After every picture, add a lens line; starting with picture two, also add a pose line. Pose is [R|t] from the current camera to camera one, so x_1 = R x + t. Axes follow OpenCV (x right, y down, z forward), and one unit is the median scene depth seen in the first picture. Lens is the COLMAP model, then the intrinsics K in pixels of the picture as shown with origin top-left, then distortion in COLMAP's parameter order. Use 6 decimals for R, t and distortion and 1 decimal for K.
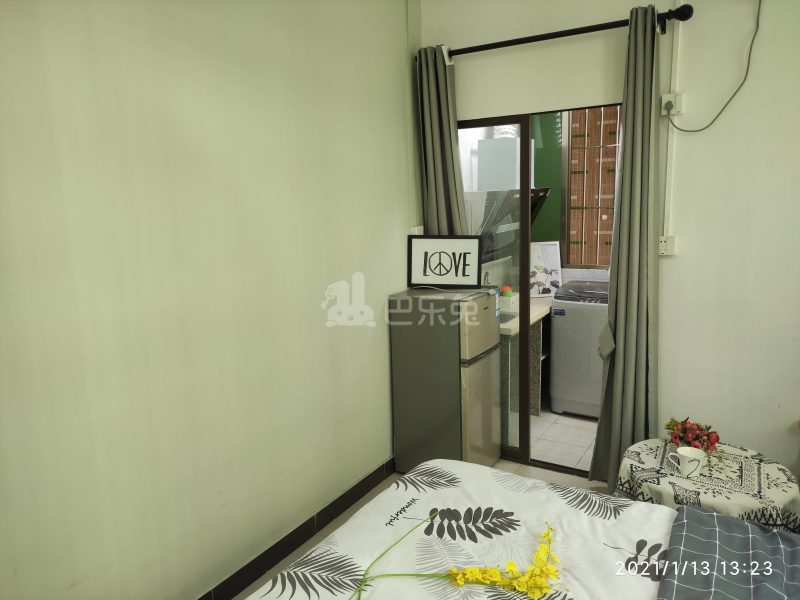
lens RADIAL K [[590.9, 0, 395.3], [0, 590.9, 297.5], [0, 0, 1]] dist [0.030188, -0.009566]
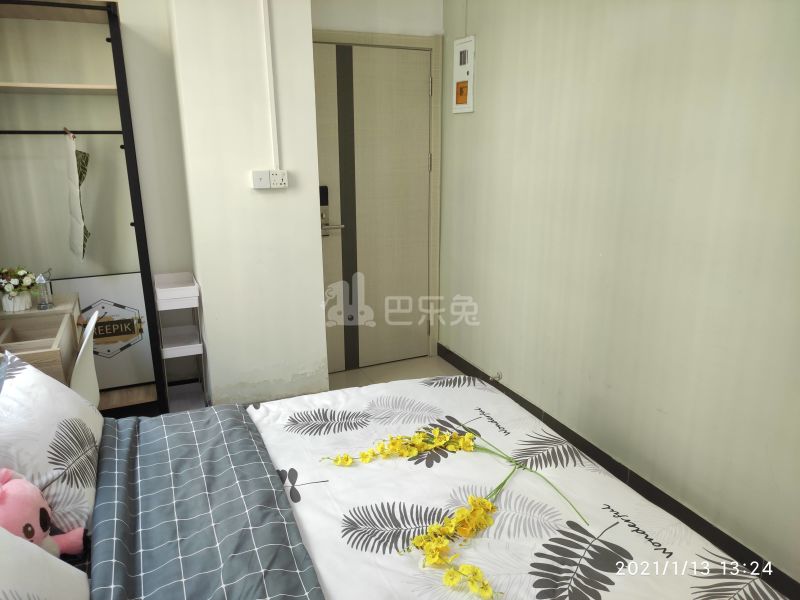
lens RADIAL K [[590.9, 0, 395.3], [0, 590.9, 297.5], [0, 0, 1]] dist [0.030188, -0.009566]
pose [[-0.579785, 0.244189, -0.777316, 0.569939], [-0.111693, 0.921205, 0.372701, -0.127907], [0.807077, 0.302907, -0.506827, 0.846485]]
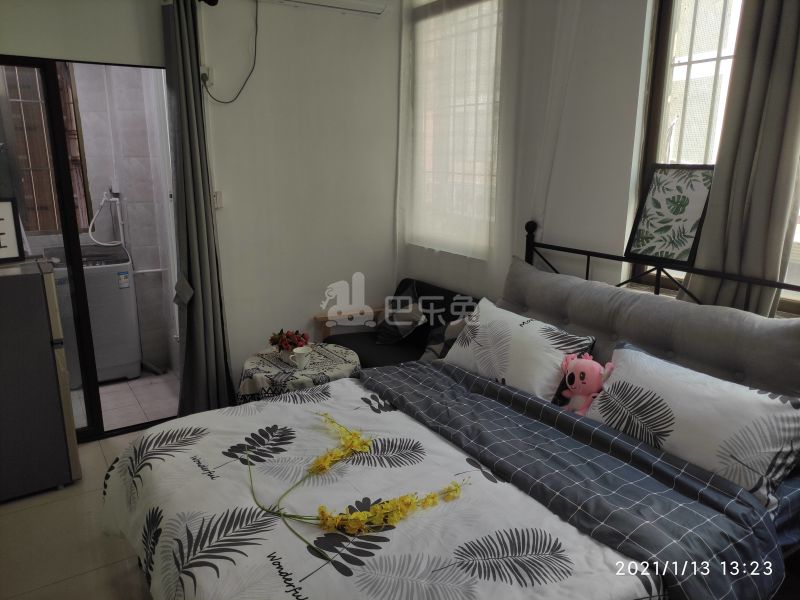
lens RADIAL K [[590.9, 0, 395.3], [0, 590.9, 297.5], [0, 0, 1]] dist [0.030188, -0.009566]
pose [[0.427119, -0.180435, 0.886009, -0.549227], [0.138474, 0.981381, 0.133103, -0.004026], [-0.893529, 0.065839, 0.444152, 0.205737]]
